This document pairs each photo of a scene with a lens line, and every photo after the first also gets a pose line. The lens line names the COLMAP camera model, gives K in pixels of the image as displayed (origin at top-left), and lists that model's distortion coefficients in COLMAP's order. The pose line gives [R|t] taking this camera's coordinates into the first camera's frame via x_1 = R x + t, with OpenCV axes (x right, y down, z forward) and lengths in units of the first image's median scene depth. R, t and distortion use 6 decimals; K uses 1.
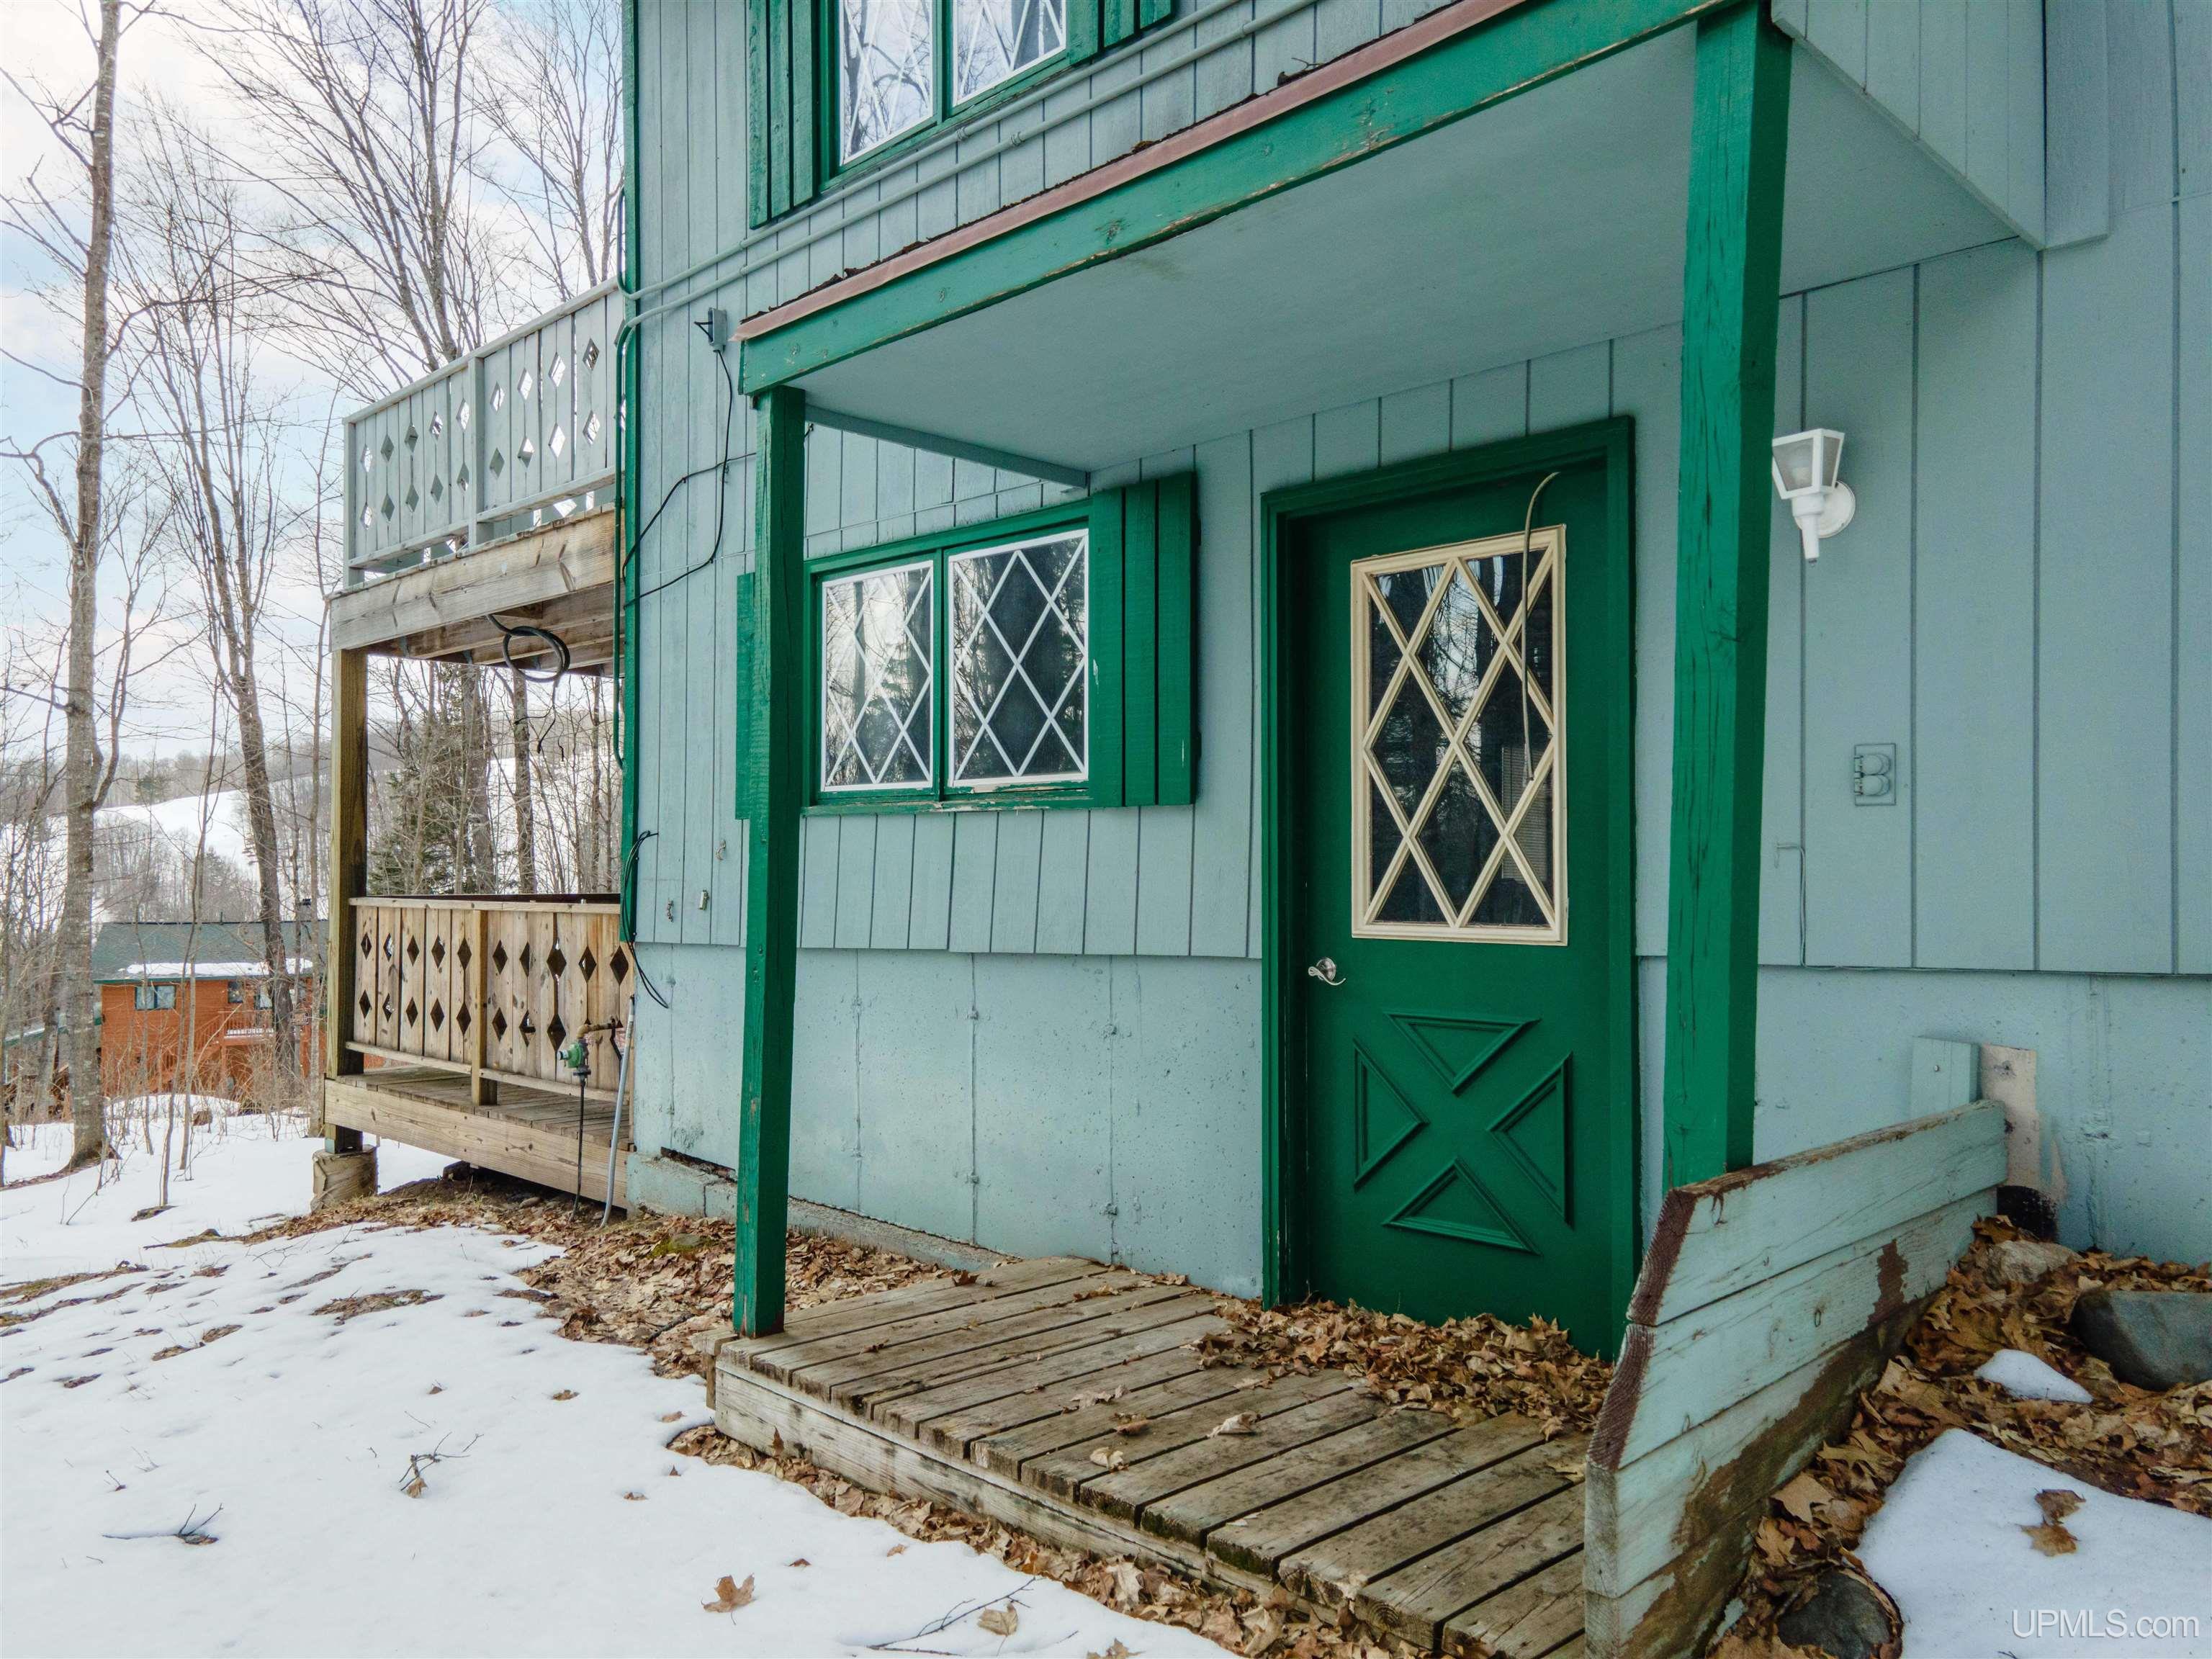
lens RADIAL K [[1544.7, 0, 1122.1], [0, 1544.7, 843.4], [0, 0, 1]] dist [0.050460, -0.002807]
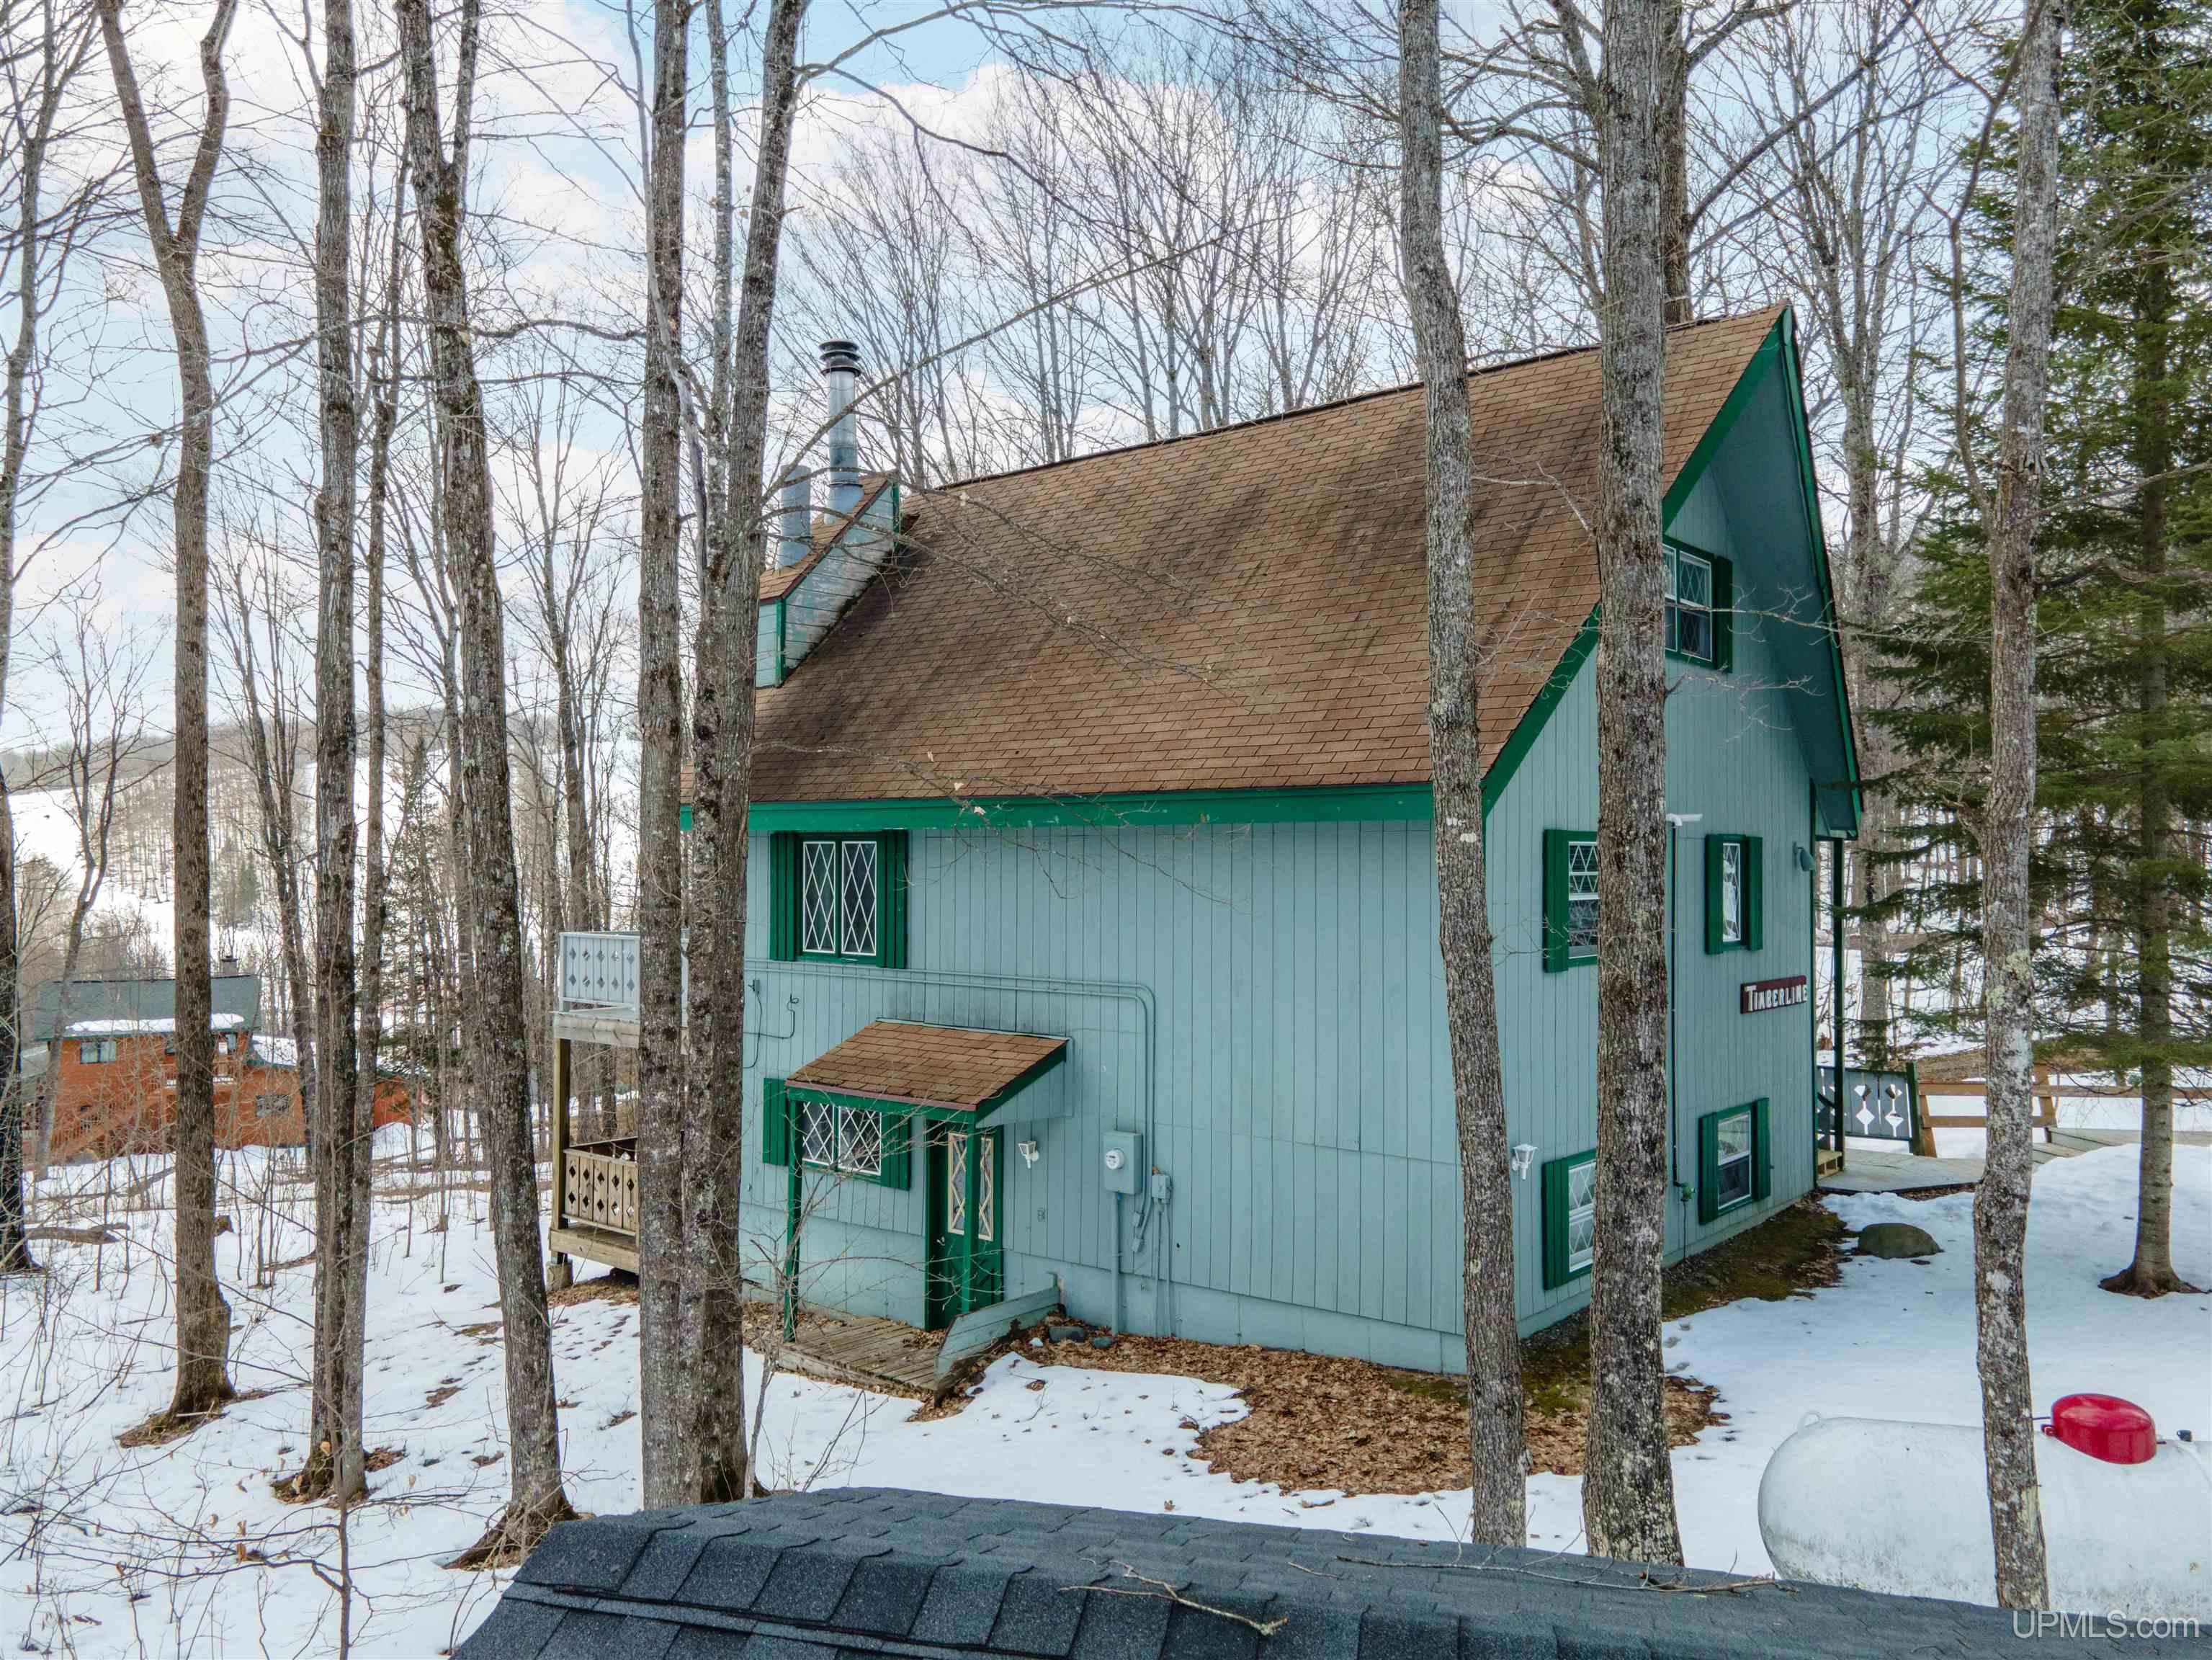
lens RADIAL K [[1629.4, 0, 1106.0], [0, 1629.4, 830.0], [0, 0, 1]] dist [0.043627, -0.006669]
pose [[0.997916, 0.001220, 0.064513, 0.257917], [-0.001636, 0.999978, 0.006397, -0.885785], [-0.064504, -0.006489, 0.997896, -2.802542]]
